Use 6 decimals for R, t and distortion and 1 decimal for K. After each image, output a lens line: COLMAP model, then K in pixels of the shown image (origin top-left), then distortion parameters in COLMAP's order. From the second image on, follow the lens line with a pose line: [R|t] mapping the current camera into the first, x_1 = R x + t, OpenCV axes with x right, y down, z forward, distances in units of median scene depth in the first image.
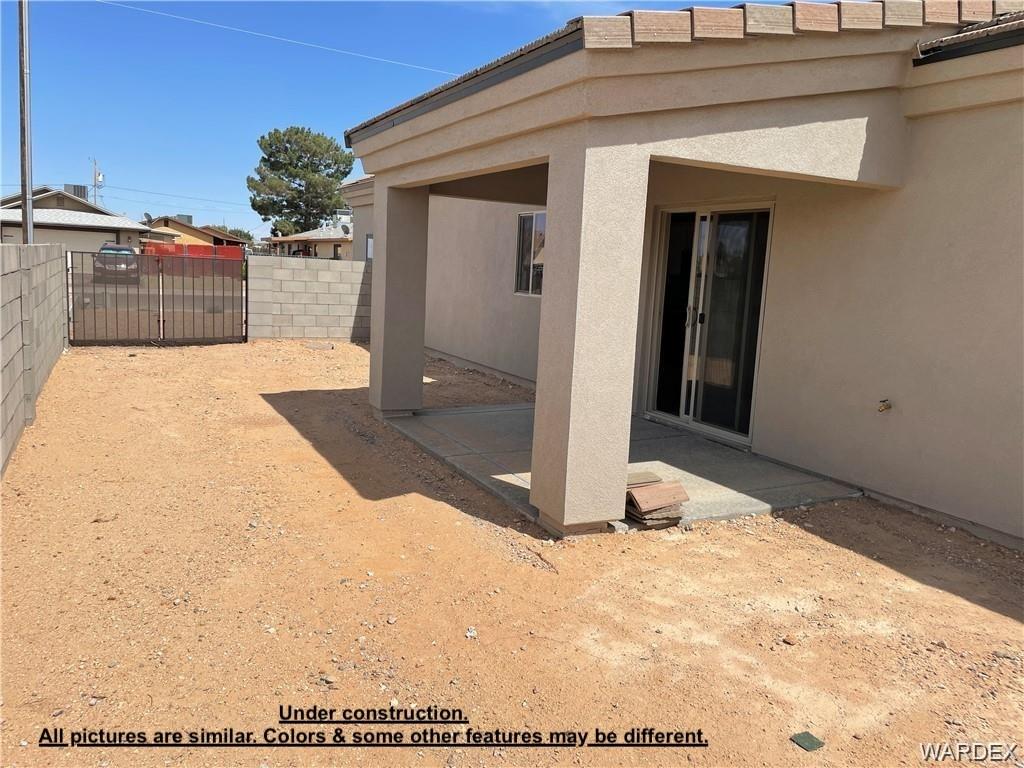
lens RADIAL K [[770.7, 0, 509.8], [0, 770.7, 382.5], [0, 0, 1]] dist [0.053458, -0.064311]
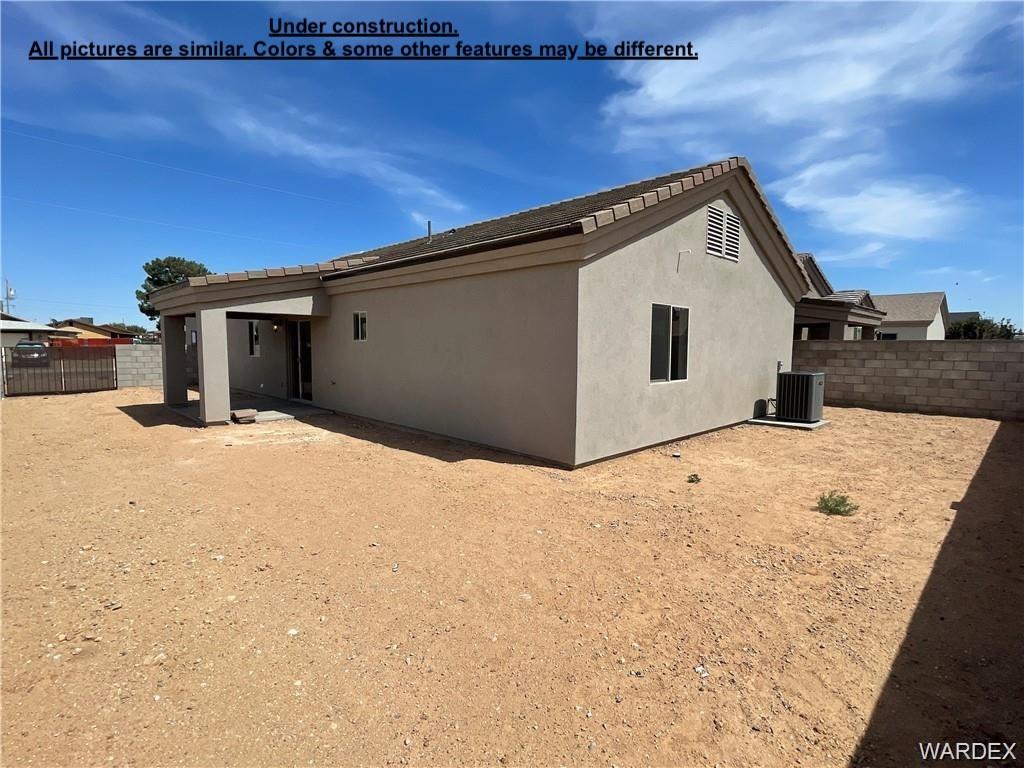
lens RADIAL K [[511.9, 0, 515.8], [0, 511.9, 384.8], [0, 0, 1]] dist [-0.002300, -0.001377]
pose [[0.954362, -0.066198, 0.291224, 0.075921], [0.084024, 0.995252, -0.049124, 0.026390], [-0.286589, 0.071351, 0.955393, -0.158681]]
